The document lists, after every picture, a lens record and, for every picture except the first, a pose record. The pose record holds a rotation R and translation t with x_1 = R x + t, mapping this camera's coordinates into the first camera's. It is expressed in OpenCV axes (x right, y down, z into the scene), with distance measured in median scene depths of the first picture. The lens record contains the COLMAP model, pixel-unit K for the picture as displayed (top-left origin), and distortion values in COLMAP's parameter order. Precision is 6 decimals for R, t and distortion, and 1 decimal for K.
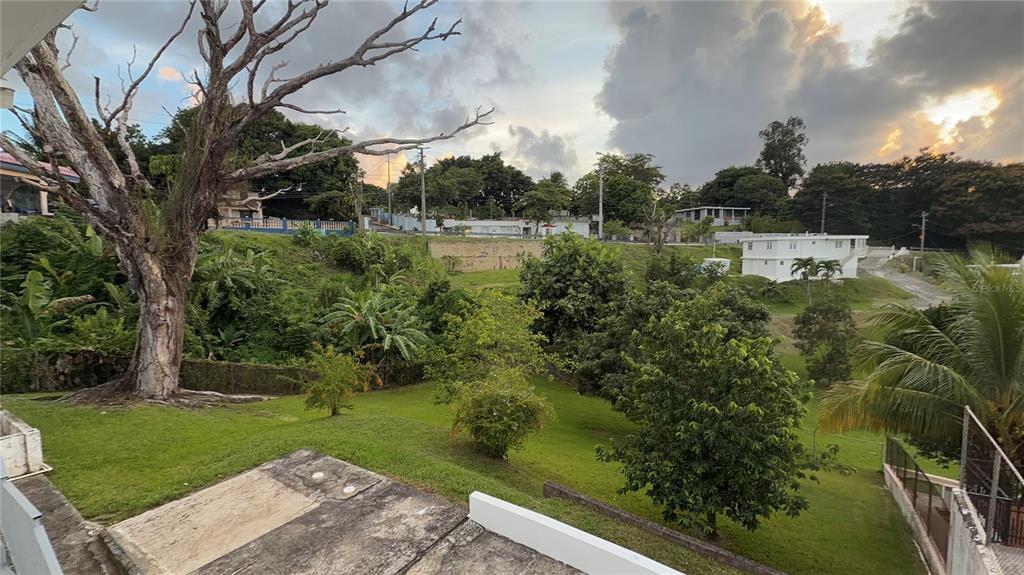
lens RADIAL K [[446.6, 0, 515.0], [0, 446.6, 288.3], [0, 0, 1]] dist [-0.000775, 0.005741]
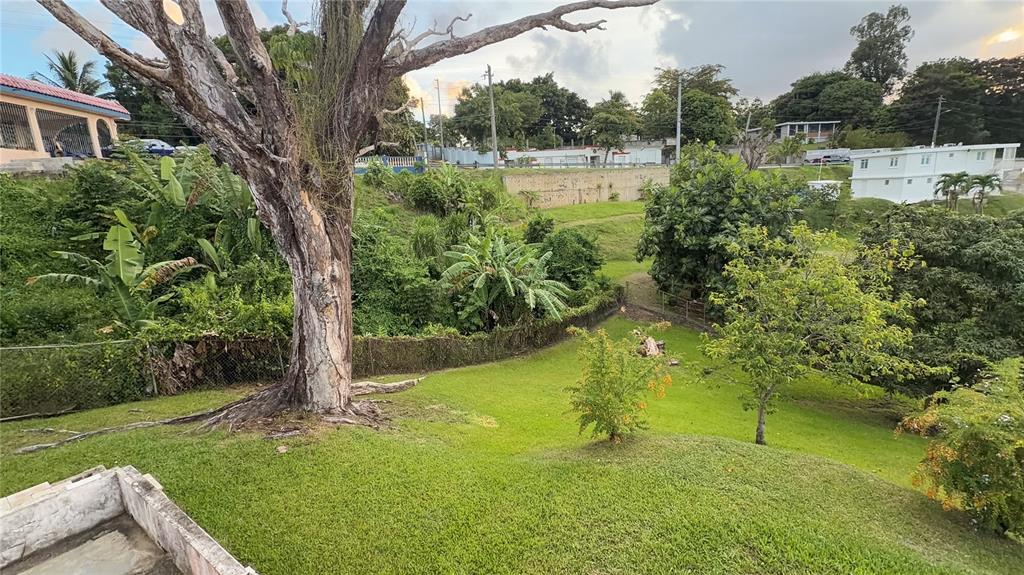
lens RADIAL K [[446.6, 0, 517.7], [0, 446.6, 287.5], [0, 0, 1]] dist [-0.000775, 0.005741]
pose [[0.997782, -0.034520, -0.056909, -0.110440], [0.042006, 0.989807, 0.136081, -0.004216], [0.051632, -0.138170, 0.989062, 0.086617]]
